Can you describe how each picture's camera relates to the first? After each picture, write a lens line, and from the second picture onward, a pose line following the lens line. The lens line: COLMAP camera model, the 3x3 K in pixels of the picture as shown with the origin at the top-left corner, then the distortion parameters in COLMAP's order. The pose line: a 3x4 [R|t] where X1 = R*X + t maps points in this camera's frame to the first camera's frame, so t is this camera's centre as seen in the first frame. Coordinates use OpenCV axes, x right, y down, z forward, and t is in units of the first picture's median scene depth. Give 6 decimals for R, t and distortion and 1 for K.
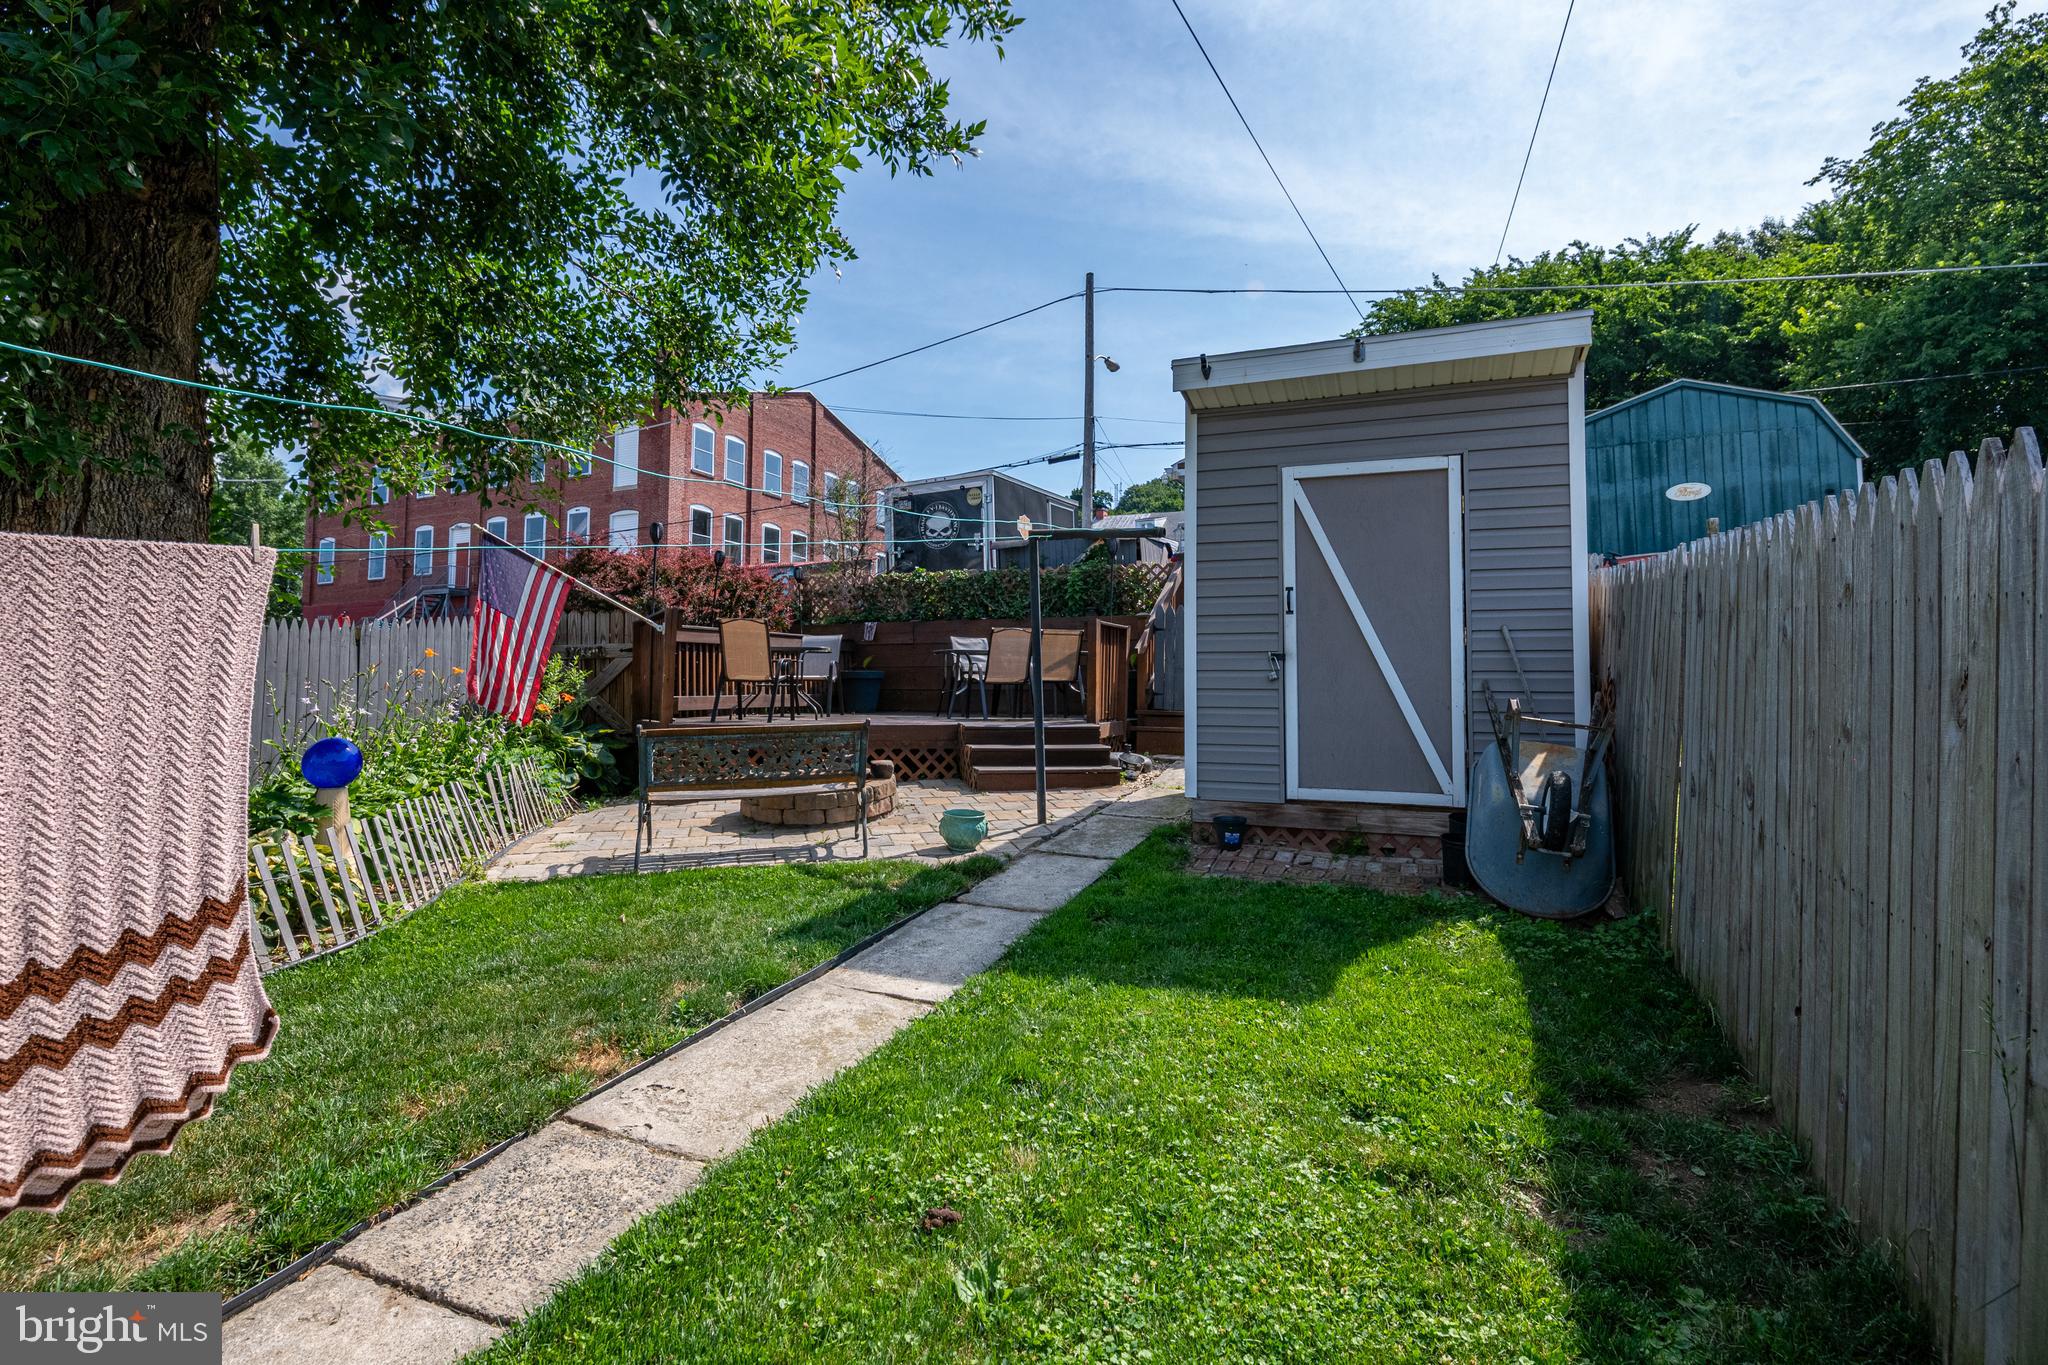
lens RADIAL K [[1004.1, 0, 1000.8], [0, 1004.1, 634.7], [0, 0, 1]] dist [0.002661, -0.009560]
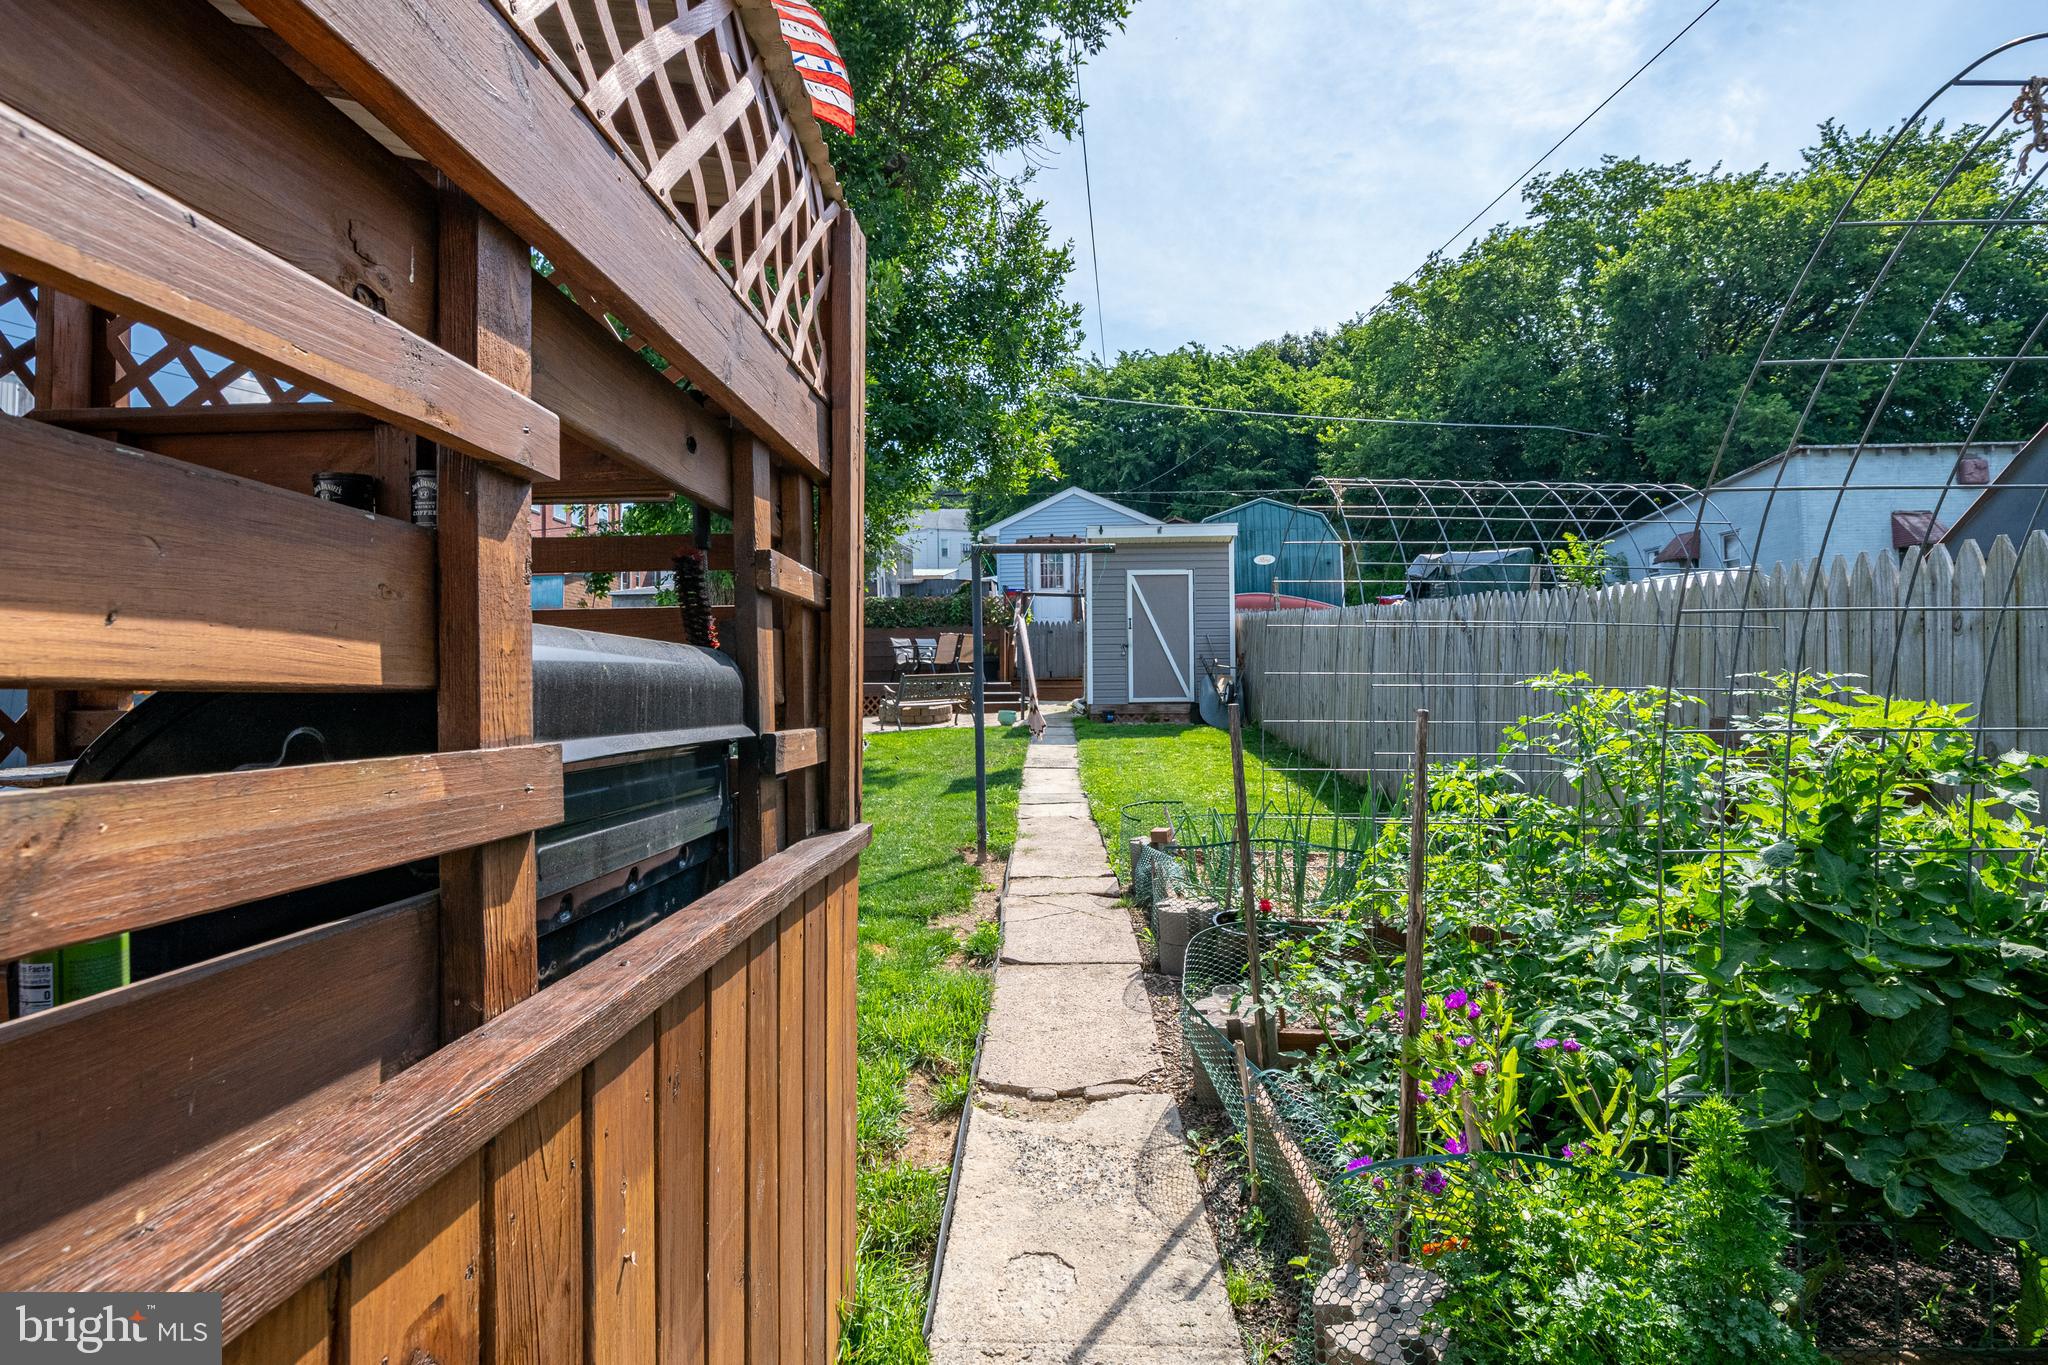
lens RADIAL K [[1012.4, 0, 1003.9], [0, 1012.4, 671.6], [0, 0, 1]] dist [0.004090, -0.000110]
pose [[0.938482, -0.009846, 0.345188, -0.415817], [-0.001647, 0.999455, 0.032984, 0.001566], [-0.345325, -0.031523, 0.937954, -0.597285]]
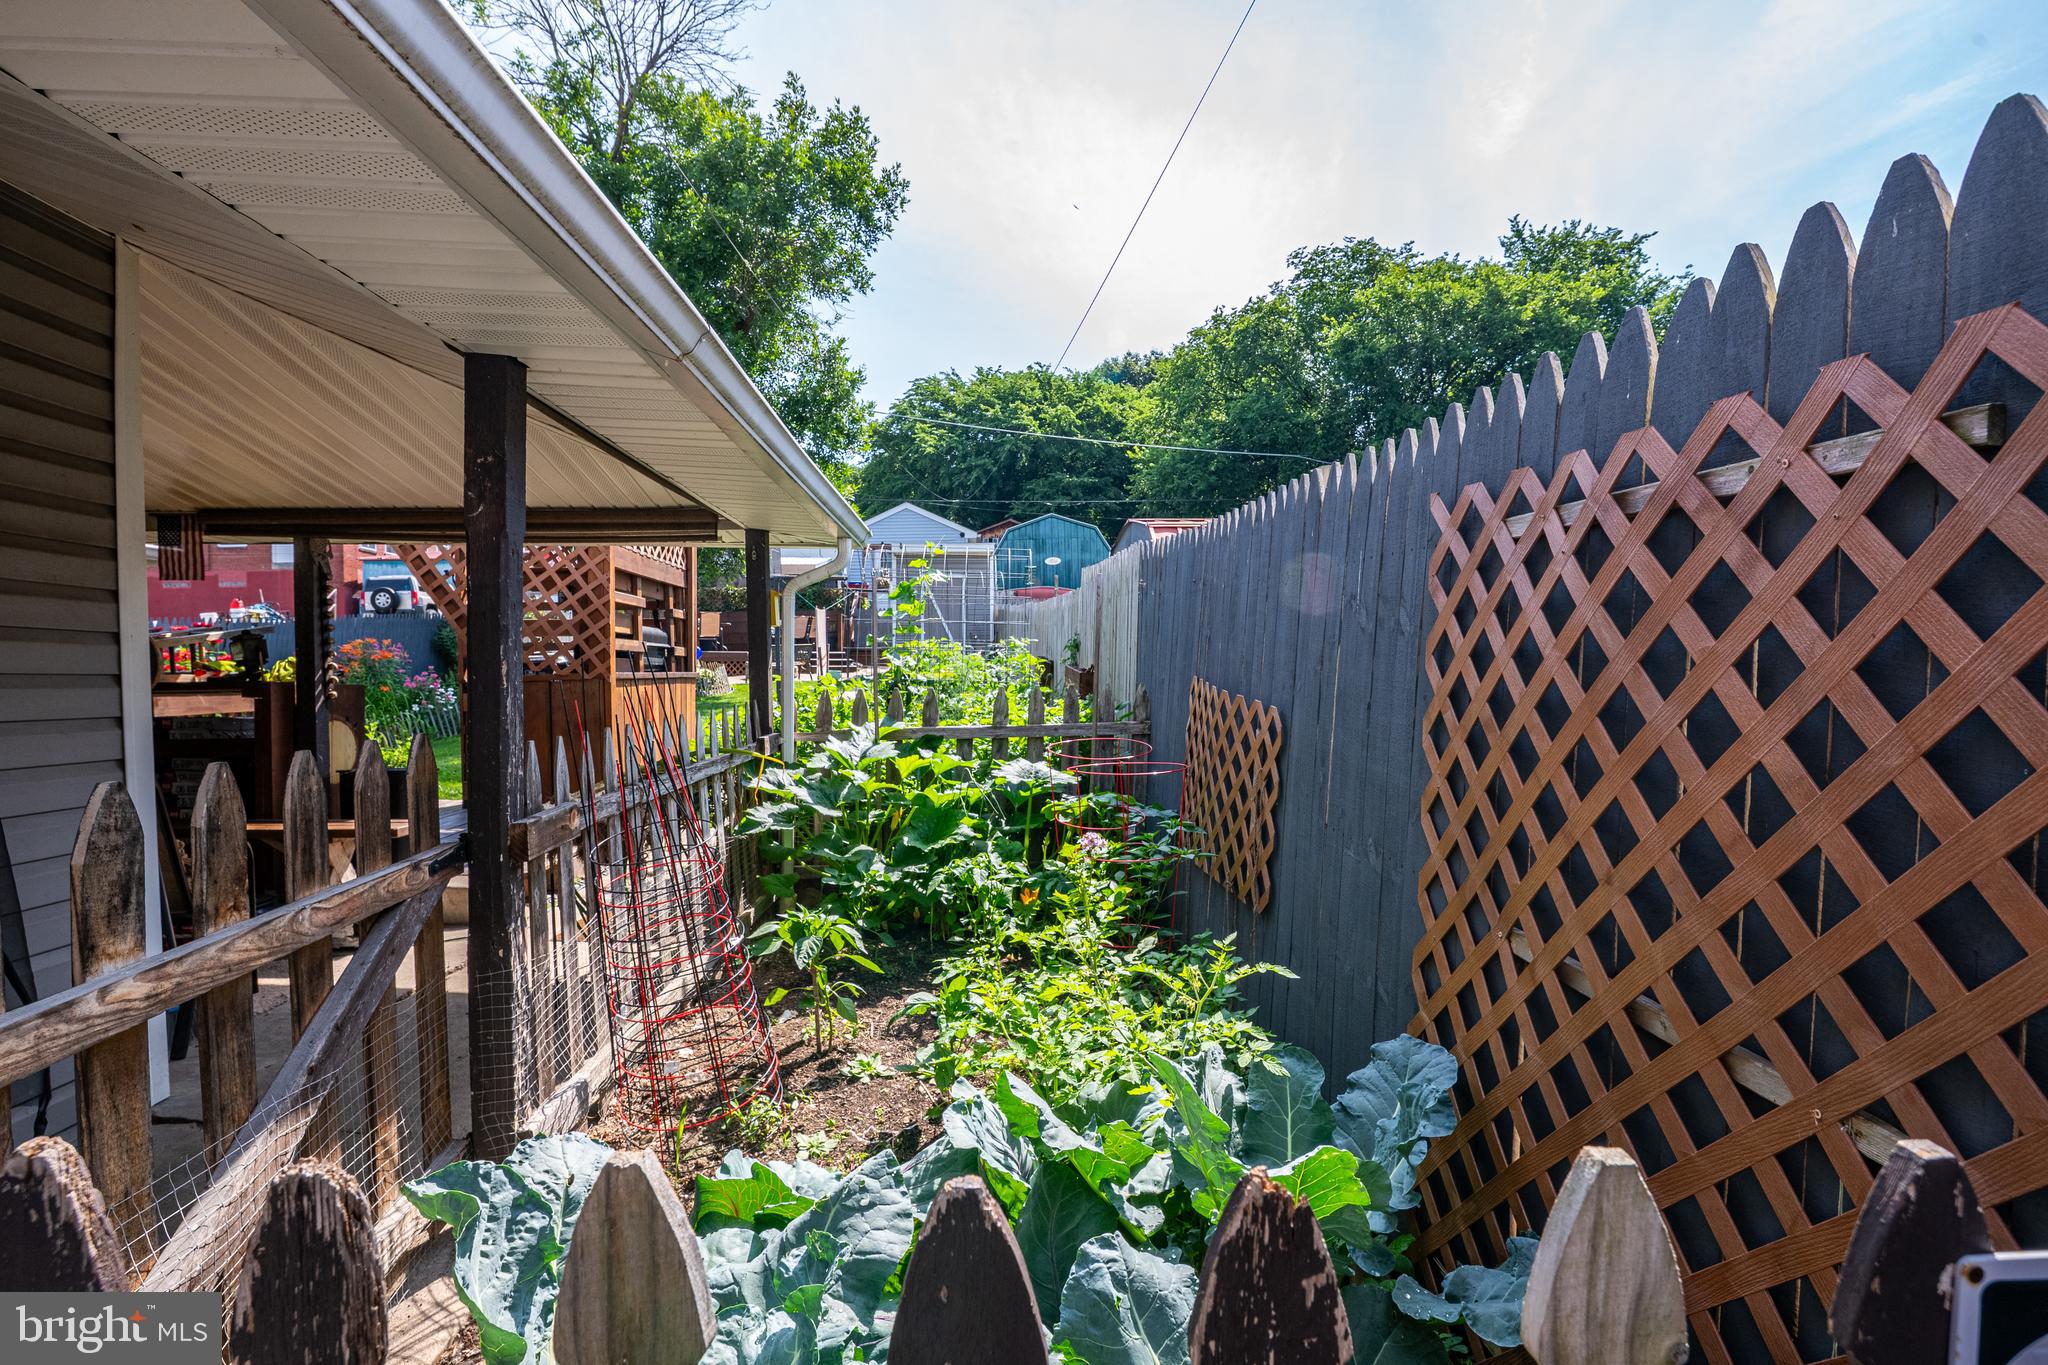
lens RADIAL K [[1004.1, 0, 988.7], [0, 1004.1, 682.3], [0, 0, 1]] dist [0.002661, -0.009560]
pose [[0.905871, -0.018736, 0.423140, -0.488414], [-0.009761, 0.997832, 0.065079, -0.007075], [-0.423442, -0.063084, 0.903724, -1.151066]]
